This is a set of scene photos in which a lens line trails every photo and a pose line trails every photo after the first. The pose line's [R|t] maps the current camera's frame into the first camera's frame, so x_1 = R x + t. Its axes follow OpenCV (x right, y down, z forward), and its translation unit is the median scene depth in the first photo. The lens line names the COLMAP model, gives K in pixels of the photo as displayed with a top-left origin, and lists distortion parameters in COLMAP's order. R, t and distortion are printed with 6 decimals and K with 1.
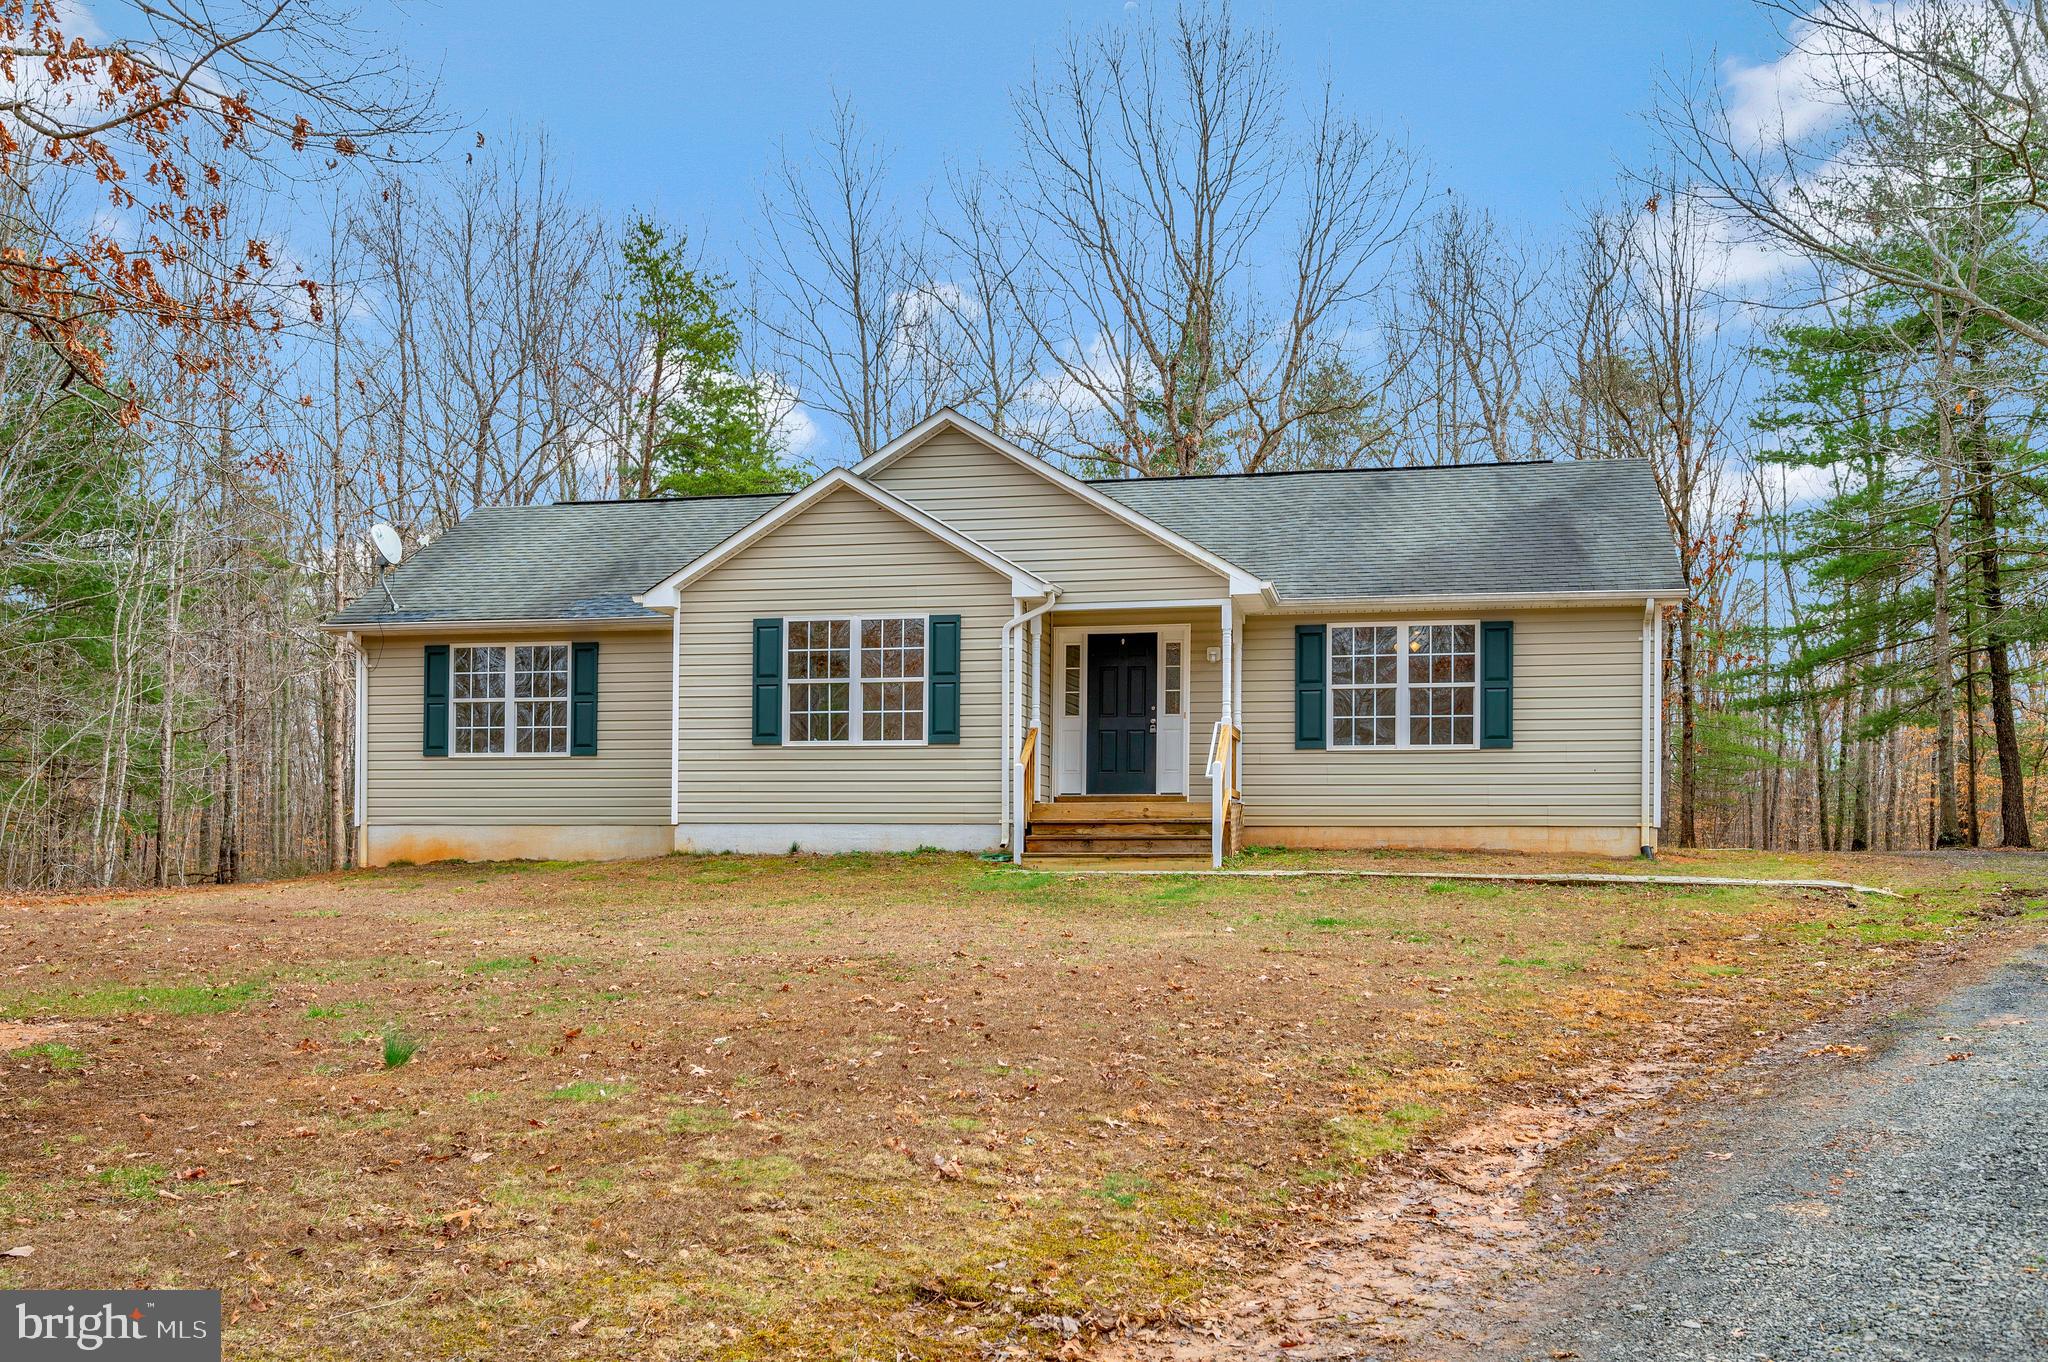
lens RADIAL K [[1736.6, 0, 1029.1], [0, 1736.6, 840.9], [0, 0, 1]] dist [0.001111, -0.002551]
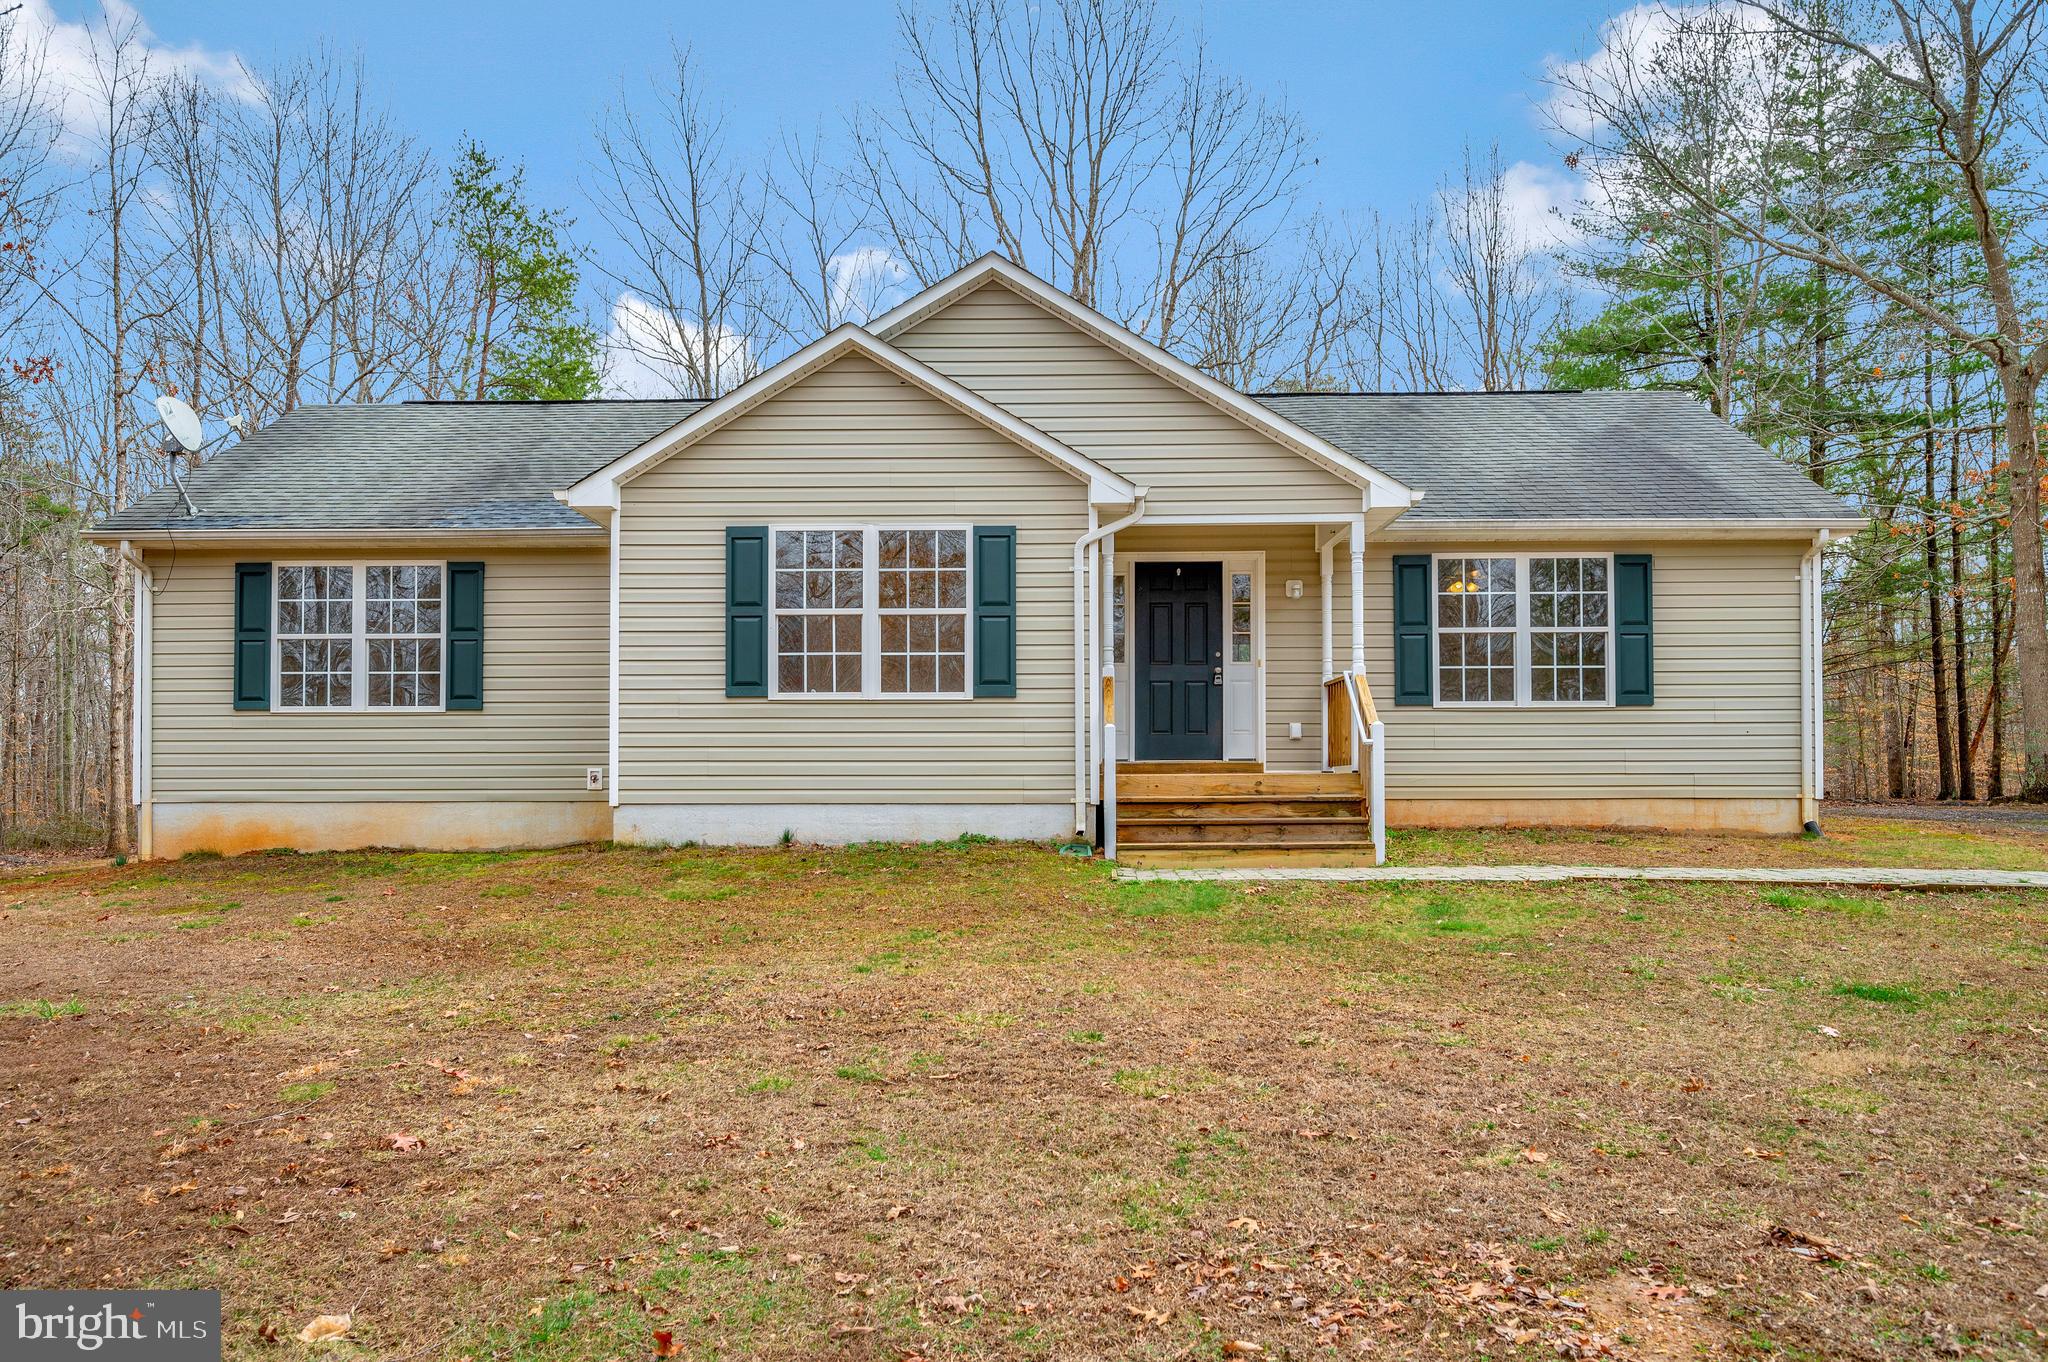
lens RADIAL K [[1378.5, 0, 1022.1], [0, 1378.5, 764.4], [0, 0, 1]] dist [0.000382, 0.000218]
pose [[0.981372, -0.004703, 0.192062, -0.148157], [0.006098, 0.999959, -0.006669, -0.022227], [-0.192023, 0.007716, 0.981360, 0.402029]]
